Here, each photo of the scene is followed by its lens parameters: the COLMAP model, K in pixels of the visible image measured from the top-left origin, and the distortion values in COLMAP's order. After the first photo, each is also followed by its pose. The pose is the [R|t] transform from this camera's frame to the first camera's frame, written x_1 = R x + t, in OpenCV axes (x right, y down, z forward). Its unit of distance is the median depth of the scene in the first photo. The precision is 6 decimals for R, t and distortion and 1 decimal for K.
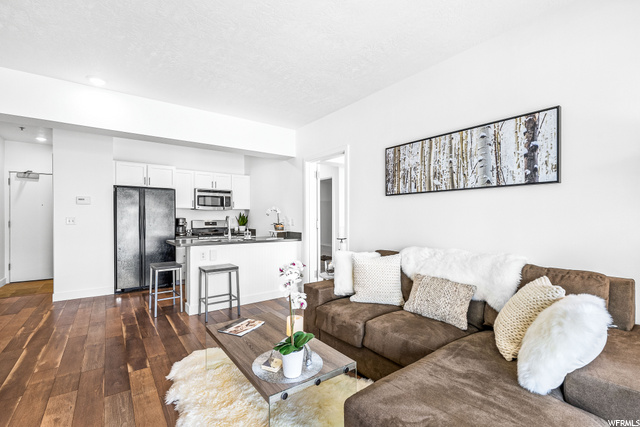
lens RADIAL K [[282.5, 0, 311.9], [0, 282.5, 222.7], [0, 0, 1]] dist [0.000114, -0.000029]
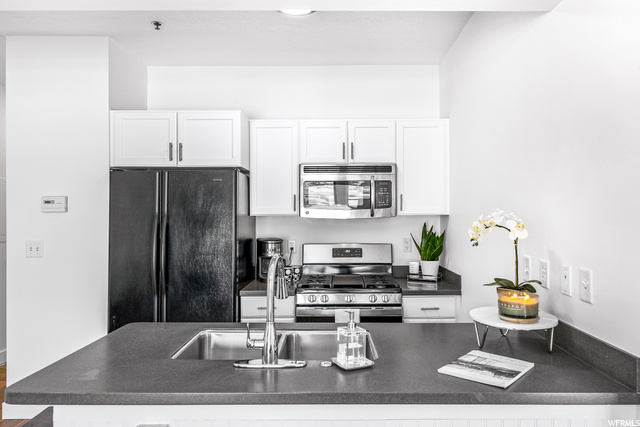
lens RADIAL K [[415.4, 0, 334.7], [0, 415.4, 215.6], [0, 0, 1]] dist [-0.002699, -0.000384]
pose [[0.806531, -0.010827, -0.591092, -0.053626], [-0.005994, 0.999631, -0.026488, -0.054520], [0.591161, 0.024906, 0.806169, 0.865945]]
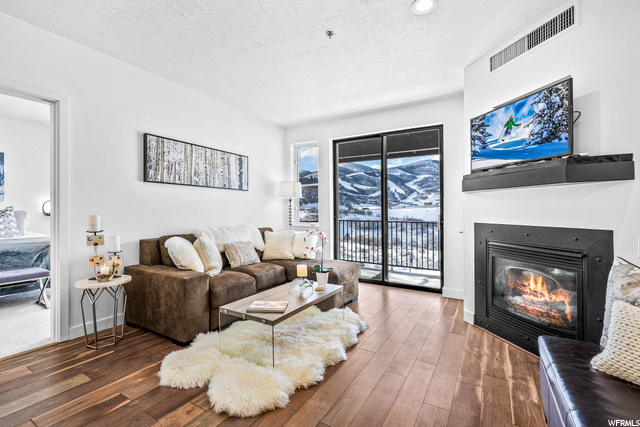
lens RADIAL K [[286.0, 0, 320.0], [0, 286.0, 213.5], [0, 0, 1]] dist [-0.001456, -0.000188]
pose [[-0.391111, -0.006478, 0.920321, -0.734565], [0.011871, 0.999857, 0.012083, 0.007631], [-0.920267, 0.015651, -0.390978, 0.700695]]
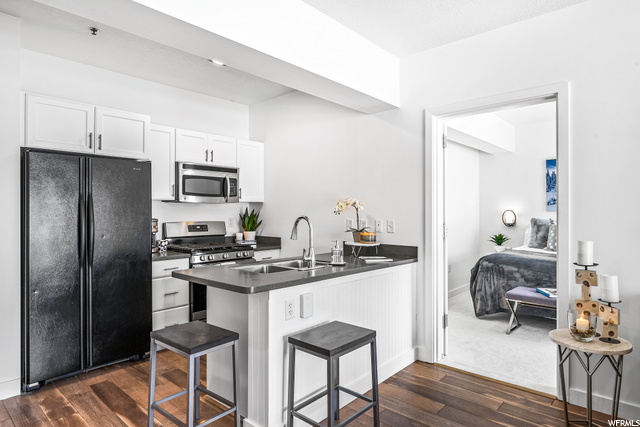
lens RADIAL K [[376.1, 0, 320.0], [0, 376.1, 213.5], [0, 0, 1]] dist [-0.000697, -0.000672]
pose [[0.979161, -0.000822, 0.203083, -0.454772], [0.003513, 0.999911, -0.012888, -0.024790], [-0.203054, 0.013333, 0.979077, 0.411732]]
